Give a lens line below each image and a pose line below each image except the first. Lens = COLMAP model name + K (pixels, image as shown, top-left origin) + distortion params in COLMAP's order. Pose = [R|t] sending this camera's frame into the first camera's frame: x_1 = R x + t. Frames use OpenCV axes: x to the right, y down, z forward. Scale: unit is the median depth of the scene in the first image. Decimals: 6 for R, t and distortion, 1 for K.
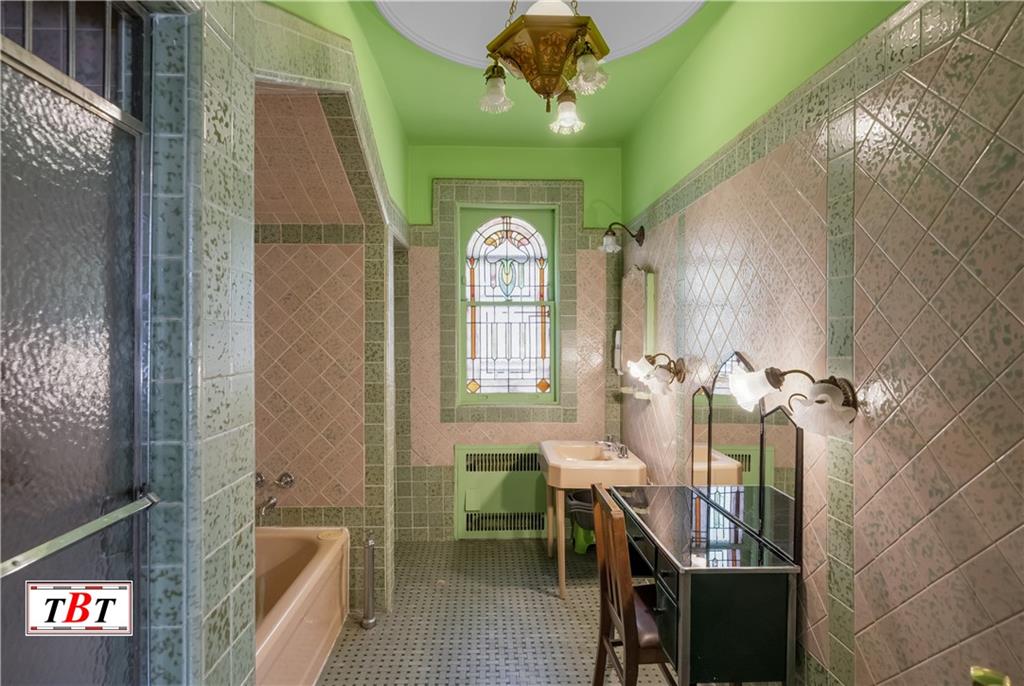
lens RADIAL K [[531.3, 0, 503.8], [0, 531.3, 341.0], [0, 0, 1]] dist [0.002679, 0.000511]
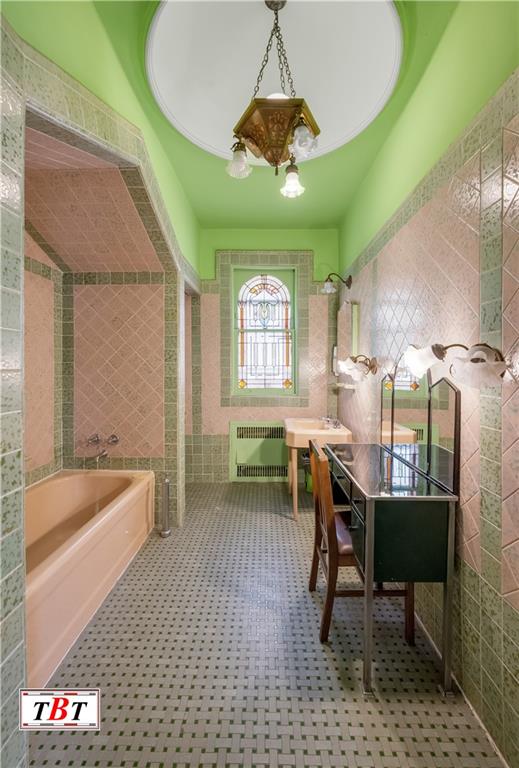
lens RADIAL K [[319.3, 0, 262.3], [0, 319.3, 367.5], [0, 0, 1]] dist [-0.003781, 0.000053]
pose [[0.999341, 0.002178, -0.036225, 0.050891], [-0.002195, 0.999997, -0.000451, 0.054130], [0.036223, 0.000530, 0.999344, 0.098285]]
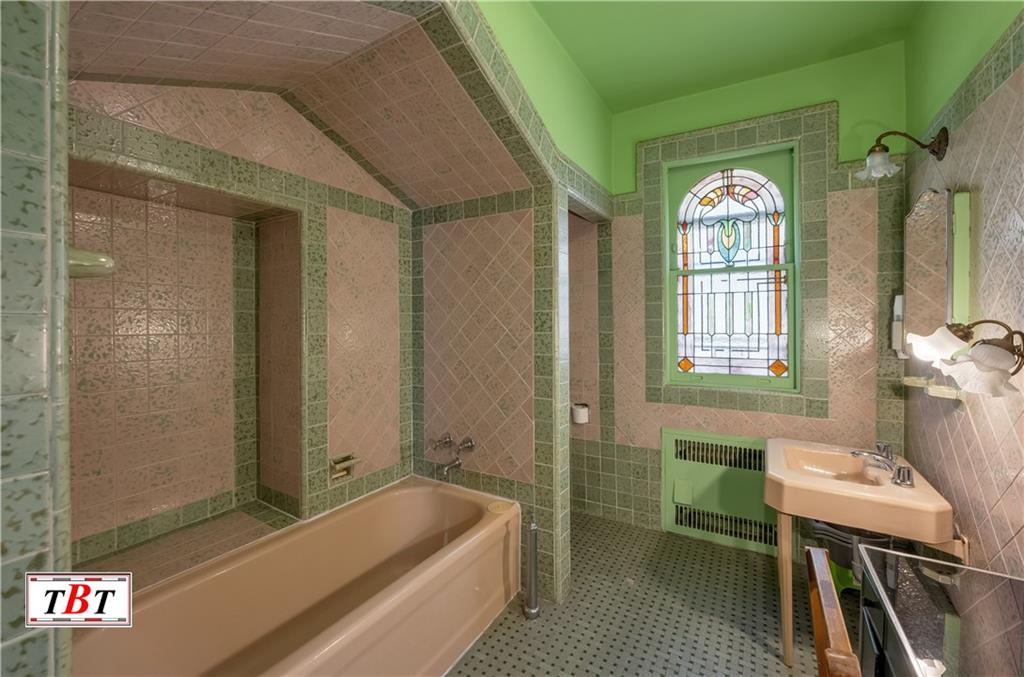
lens RADIAL K [[423.9, 0, 503.0], [0, 423.9, 323.9], [0, 0, 1]] dist [-0.006010, 0.000151]
pose [[0.842983, -0.000624, -0.537939, 0.098467], [-0.000947, 0.999996, -0.002645, 0.026585], [0.537939, 0.002739, 0.842979, 0.331143]]
